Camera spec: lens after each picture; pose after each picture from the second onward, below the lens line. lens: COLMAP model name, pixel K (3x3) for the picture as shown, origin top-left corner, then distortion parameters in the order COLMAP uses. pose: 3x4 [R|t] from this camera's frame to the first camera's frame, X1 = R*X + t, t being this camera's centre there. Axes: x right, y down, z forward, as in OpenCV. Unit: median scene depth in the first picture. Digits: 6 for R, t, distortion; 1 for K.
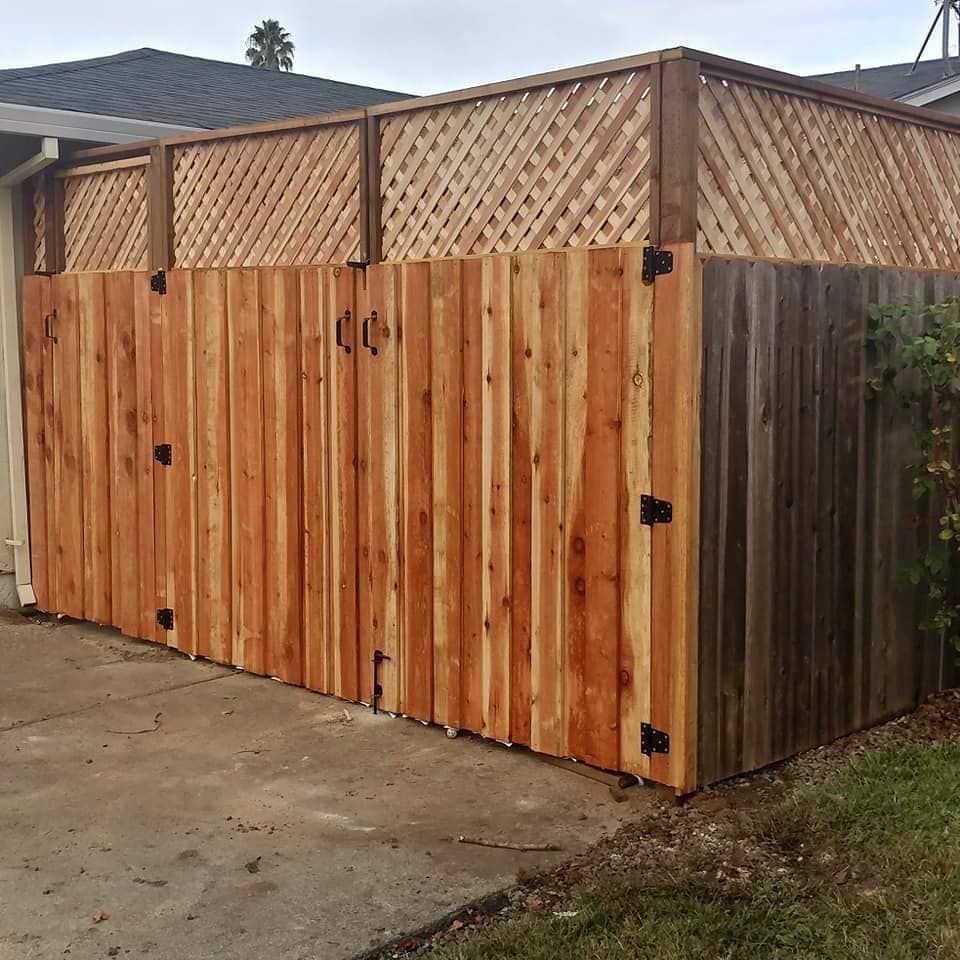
lens RADIAL K [[1426.6, 0, 480.0], [0, 1426.6, 481.0], [0, 0, 1]] dist [0.050643, 0.000000]
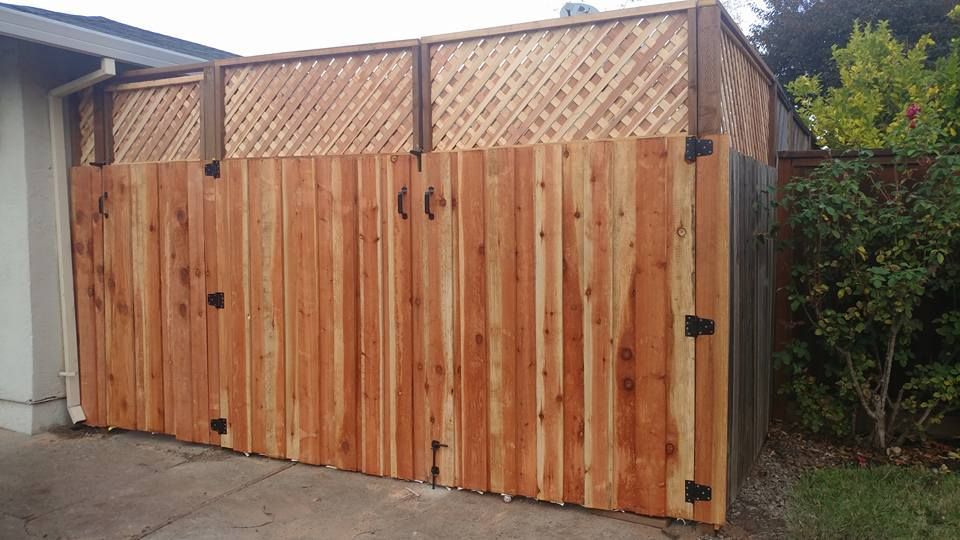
lens RADIAL K [[790.4, 0, 480.0], [0, 790.4, 269.8], [0, 0, 1]] dist [-0.009390, -0.005063]
pose [[0.945475, -0.025367, 0.324706, -0.274055], [0.040038, 0.998453, -0.038581, -0.010736], [-0.323225, 0.049478, 0.945028, 0.287891]]
